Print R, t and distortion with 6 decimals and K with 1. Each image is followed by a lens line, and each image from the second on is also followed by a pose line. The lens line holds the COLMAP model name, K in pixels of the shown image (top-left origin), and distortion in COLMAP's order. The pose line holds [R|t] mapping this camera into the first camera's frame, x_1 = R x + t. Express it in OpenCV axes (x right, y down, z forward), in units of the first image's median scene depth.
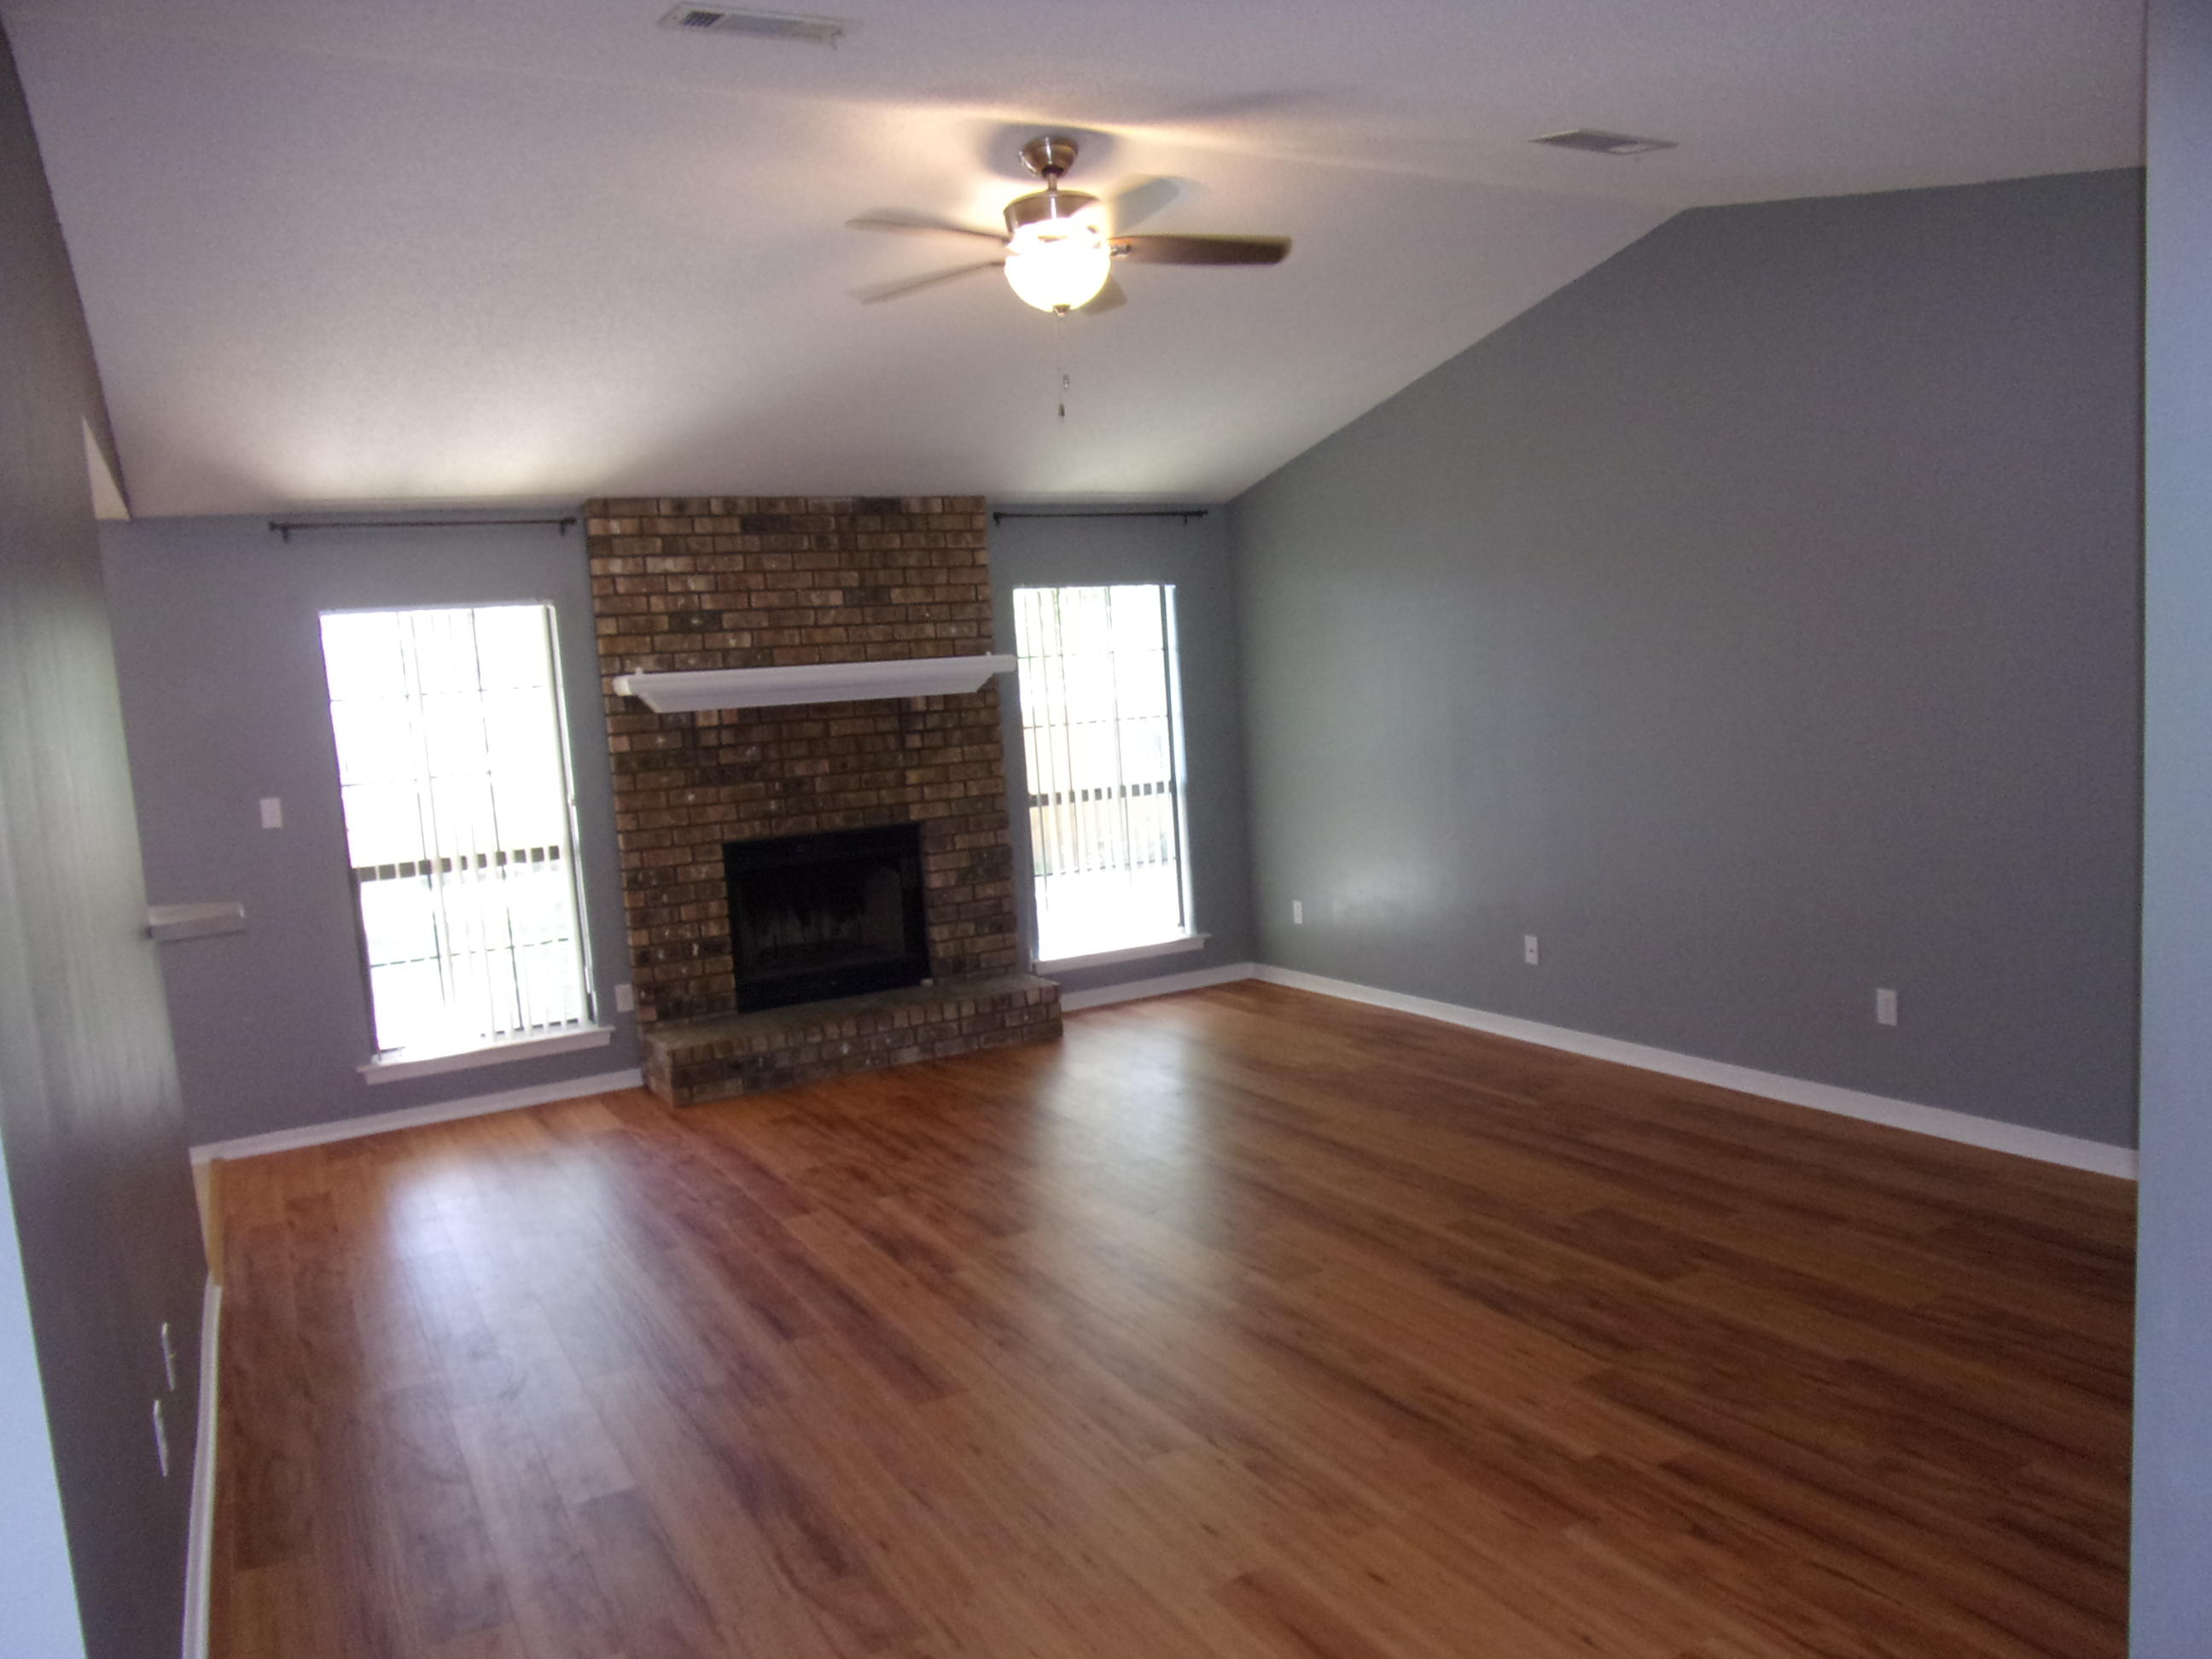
lens RADIAL K [[1586.1, 0, 1115.8], [0, 1586.1, 828.4], [0, 0, 1]] dist [-0.048105, 0.013798]
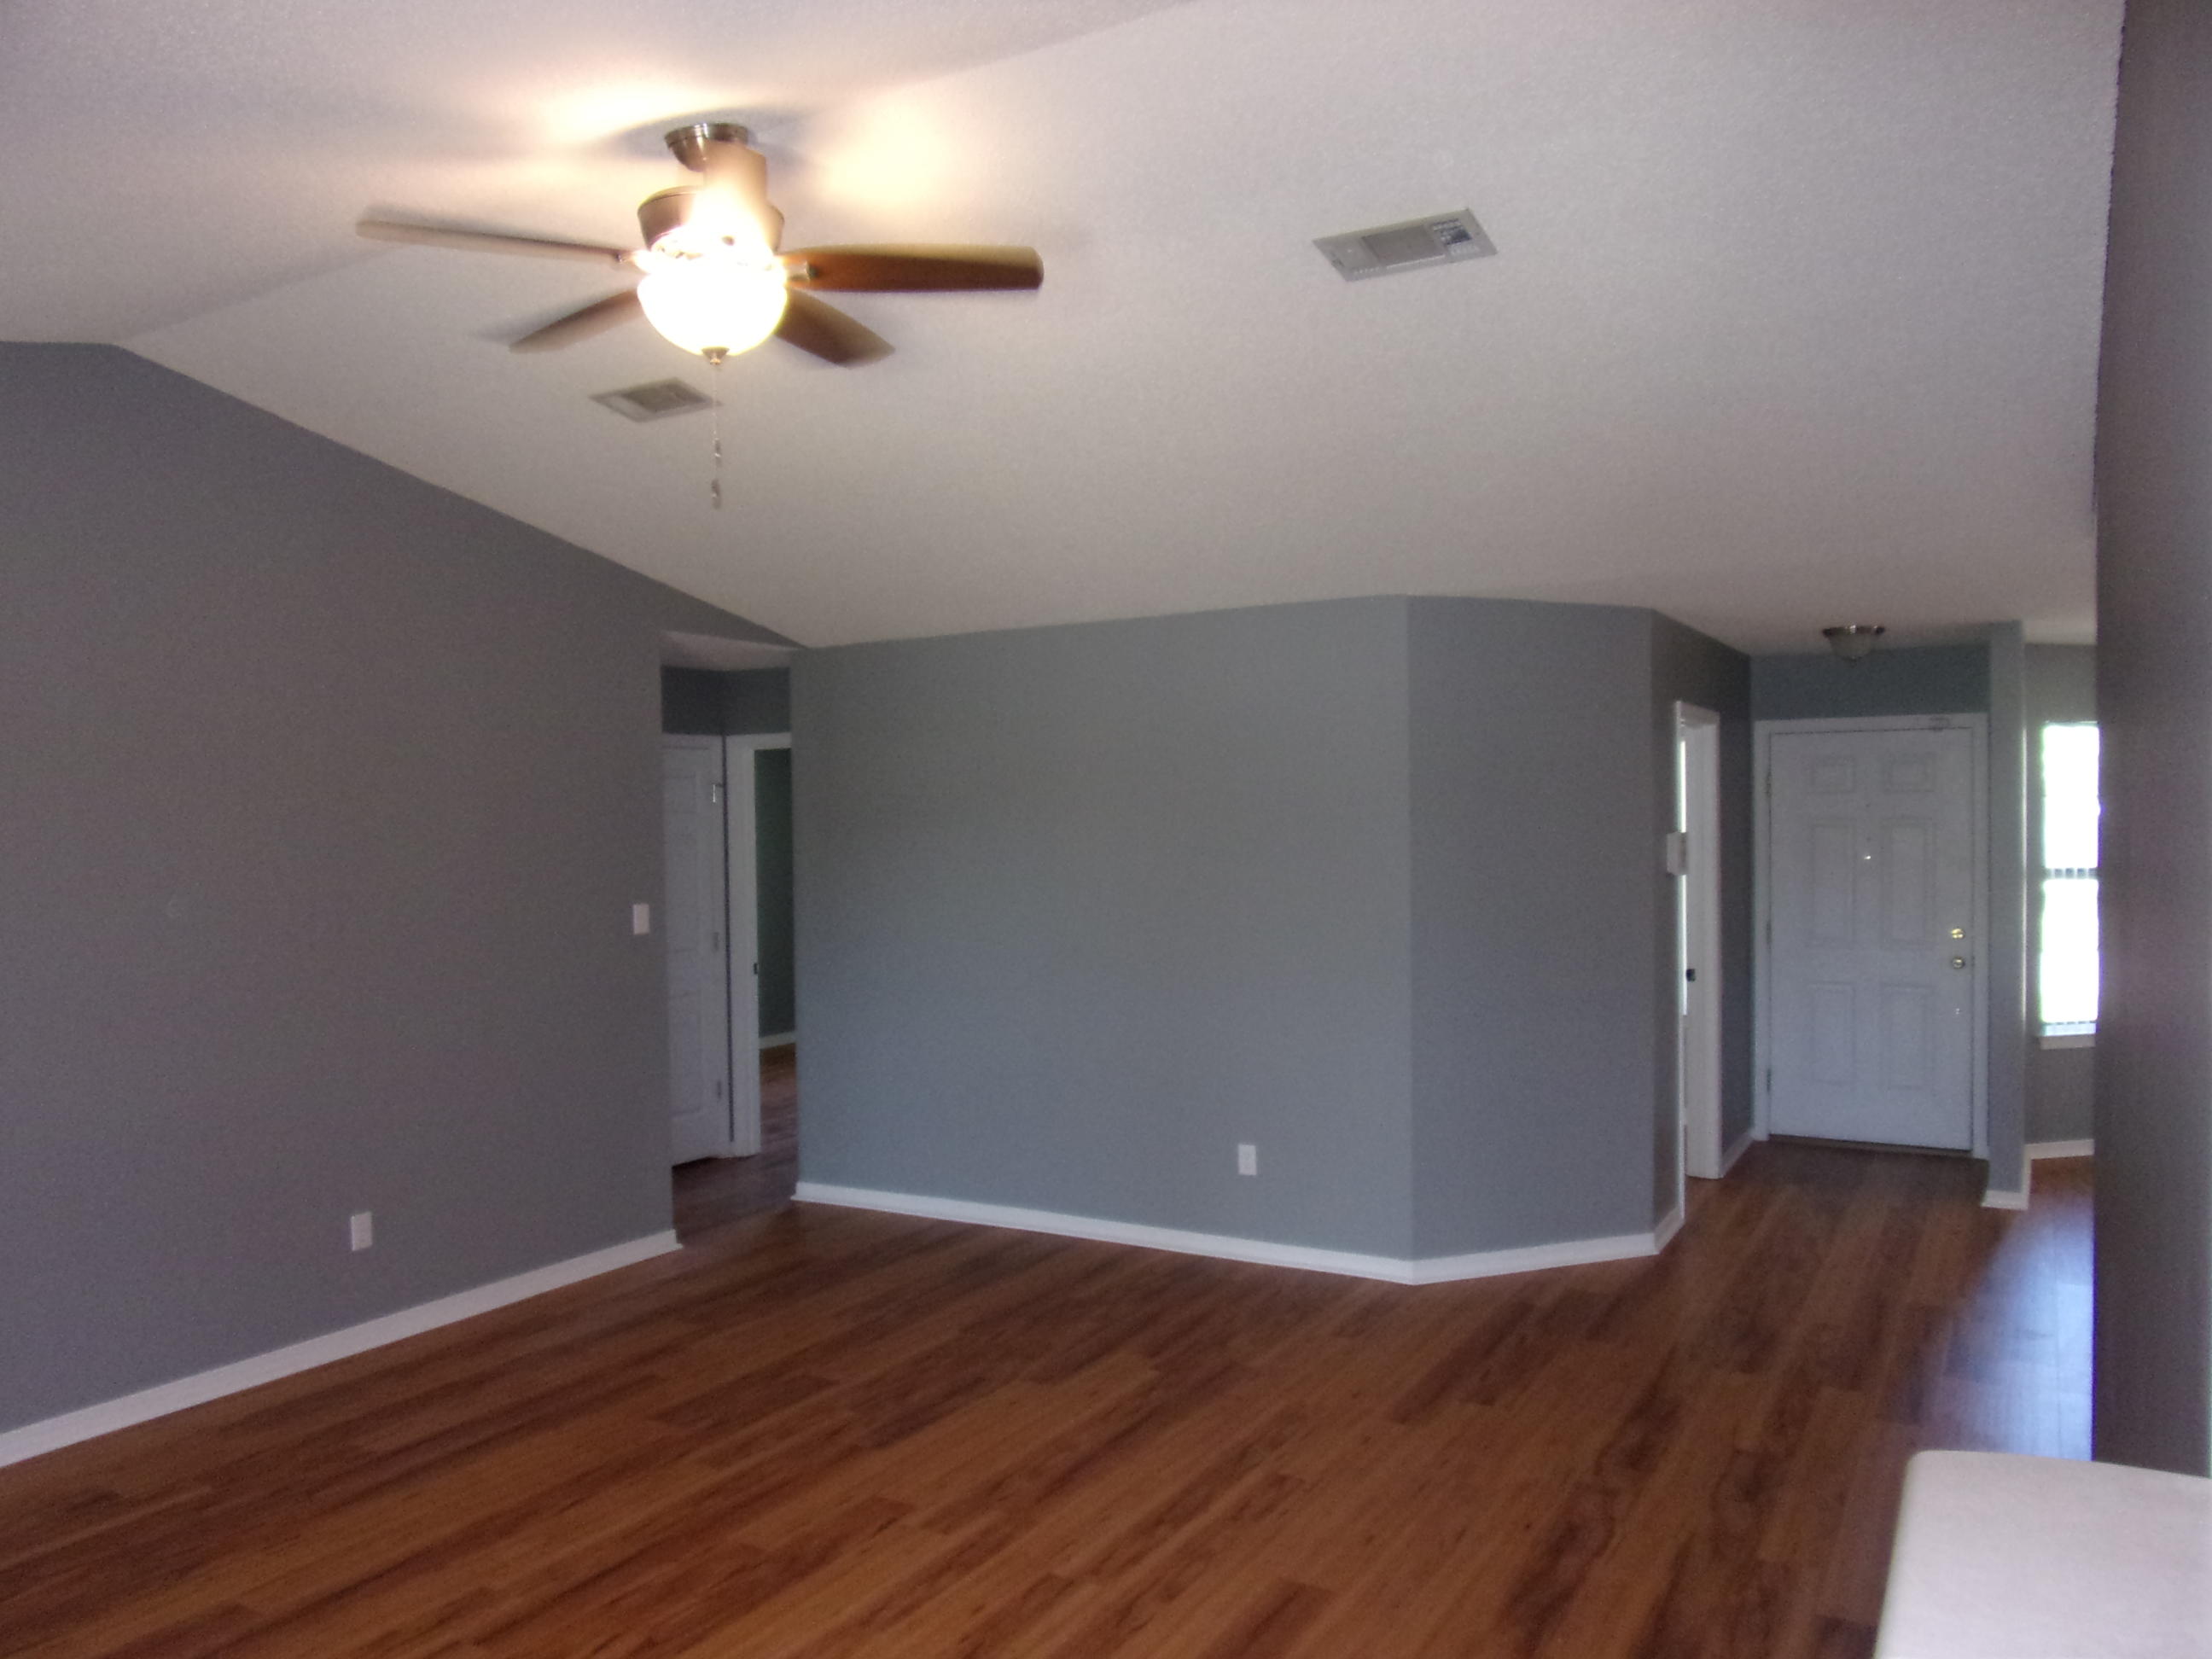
lens RADIAL K [[1586.1, 0, 1096.3], [0, 1586.1, 841.7], [0, 0, 1]] dist [-0.048105, 0.013798]
pose [[-0.488233, 0.060704, 0.870600, -0.480113], [0.131545, 0.991299, 0.004650, -0.058611], [-0.862743, 0.116793, -0.491970, 0.806434]]
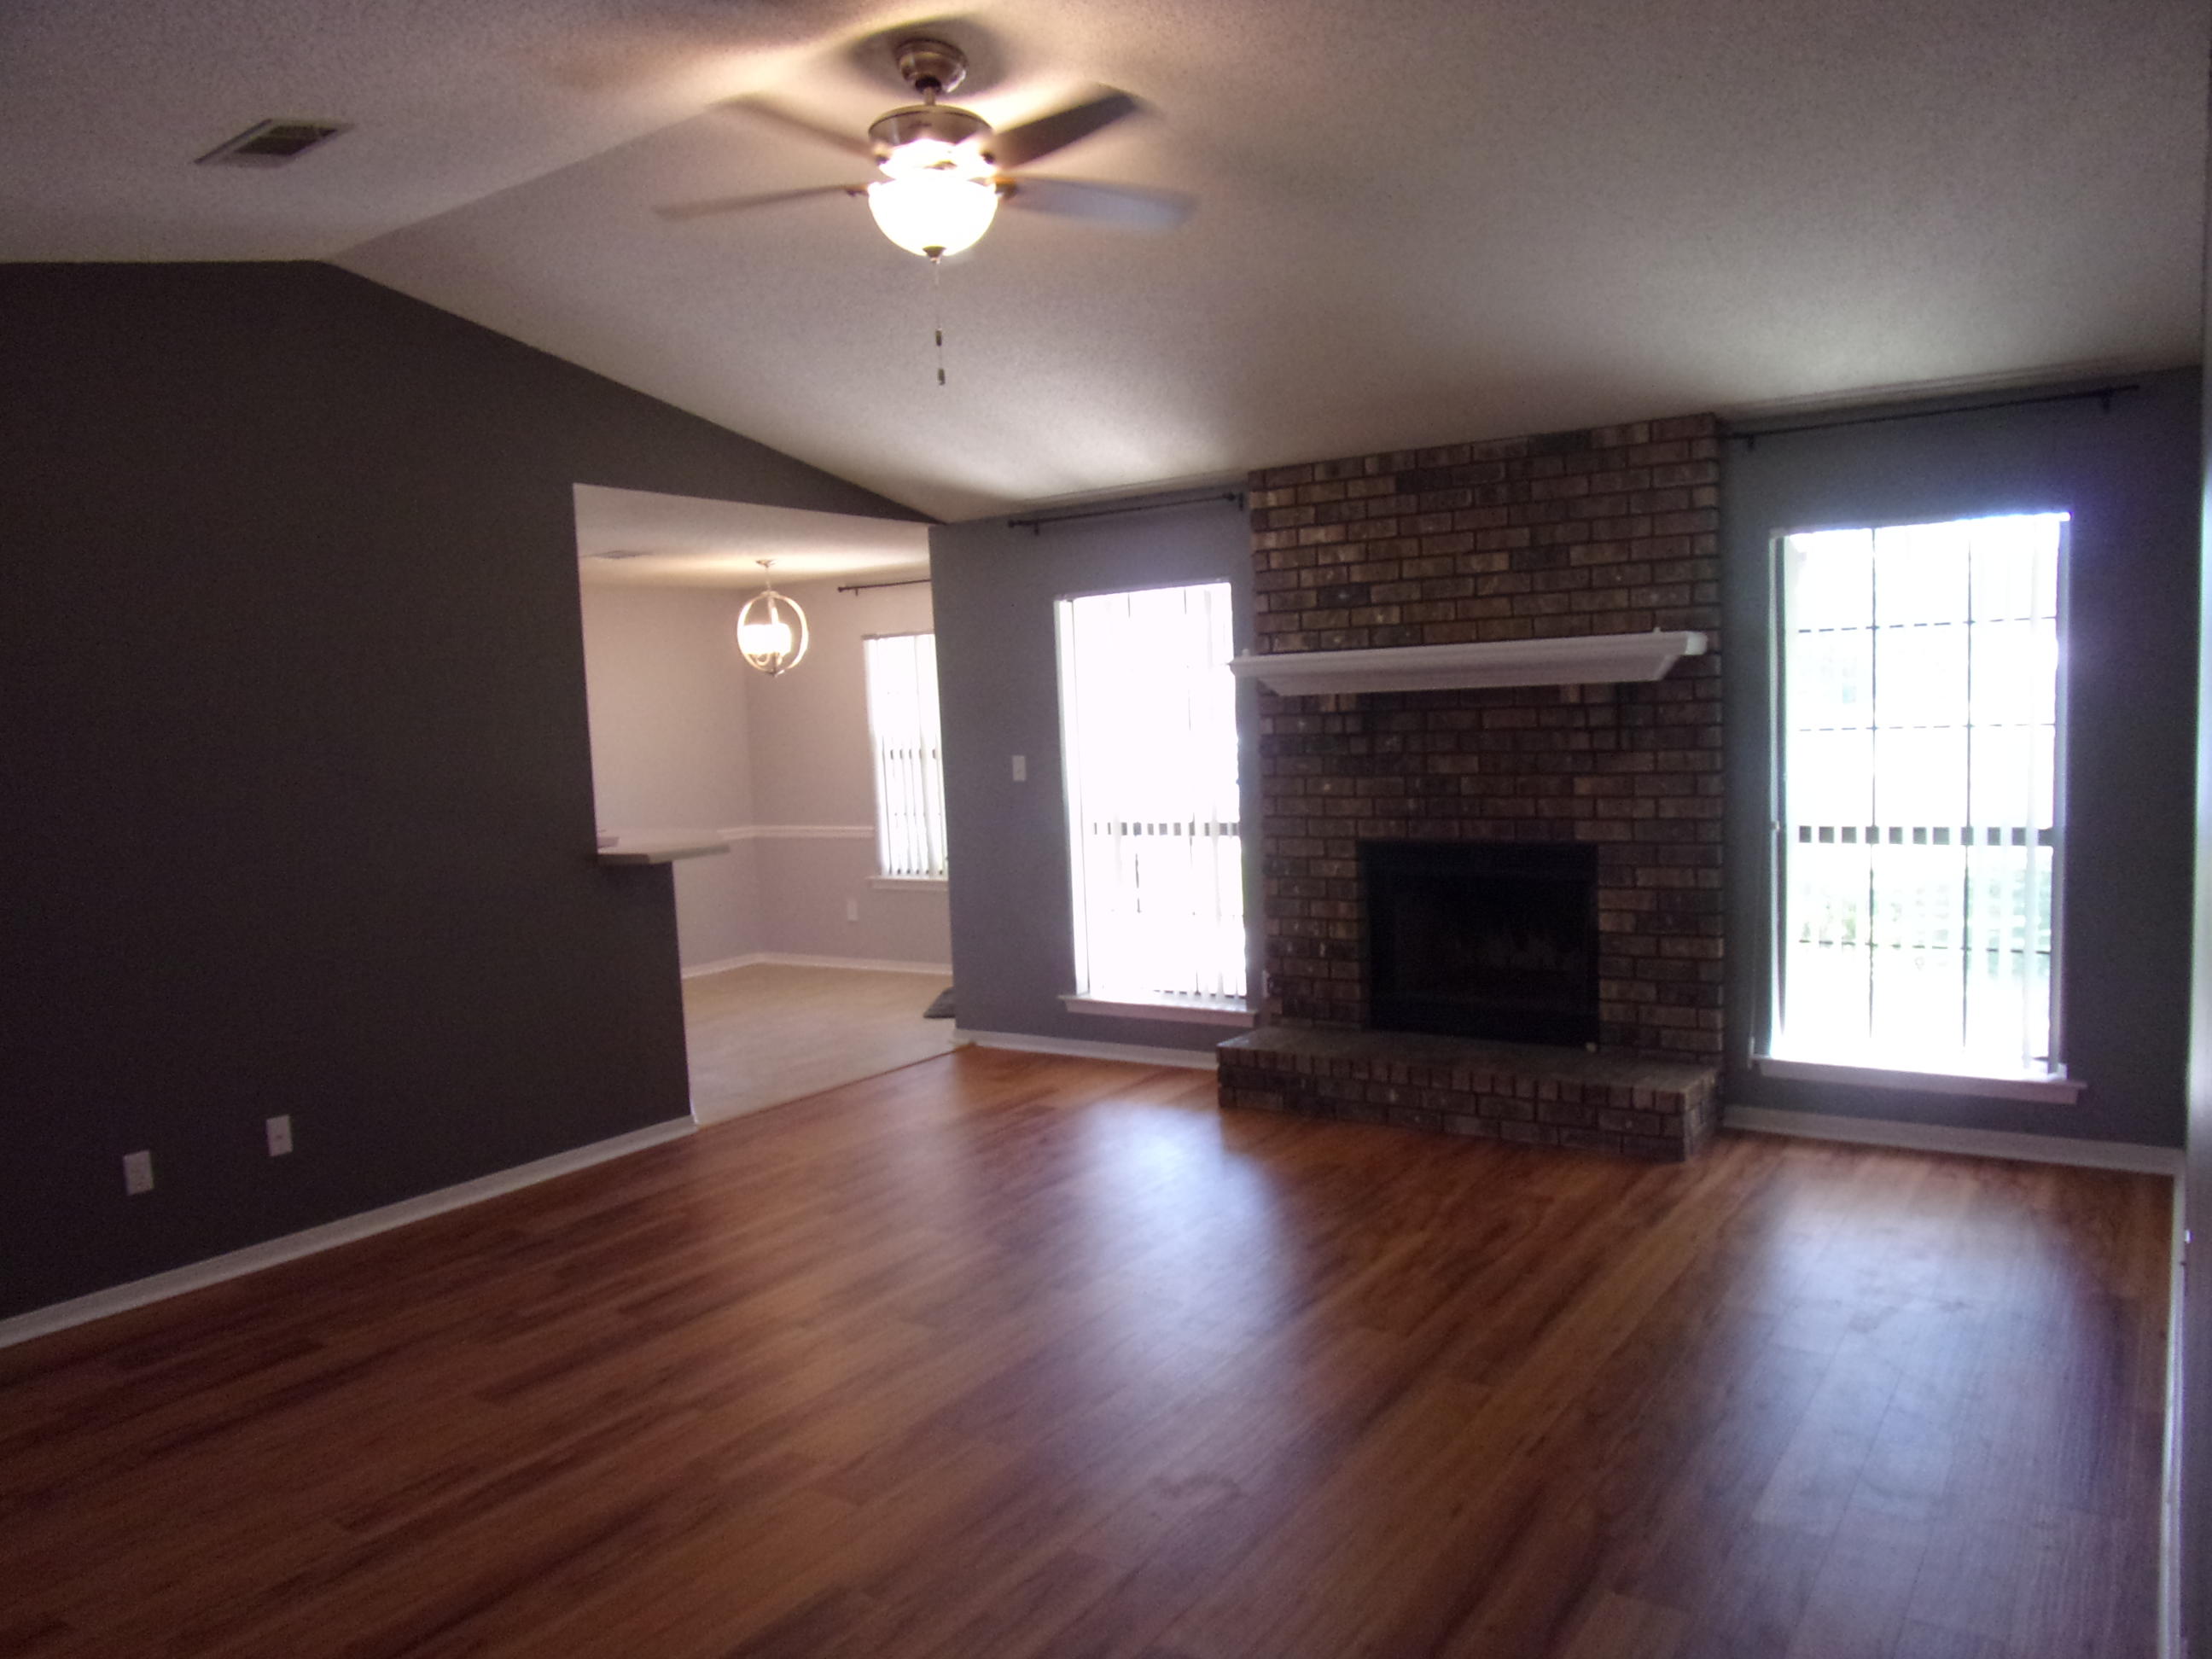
lens RADIAL K [[1586.1, 0, 1112.8], [0, 1586.1, 825.7], [0, 0, 1]] dist [-0.048105, 0.013798]
pose [[0.435844, 0.117875, -0.892270, 0.506047], [-0.068876, 0.992848, 0.097518, -0.078764], [0.897383, 0.018953, 0.440845, 0.477501]]
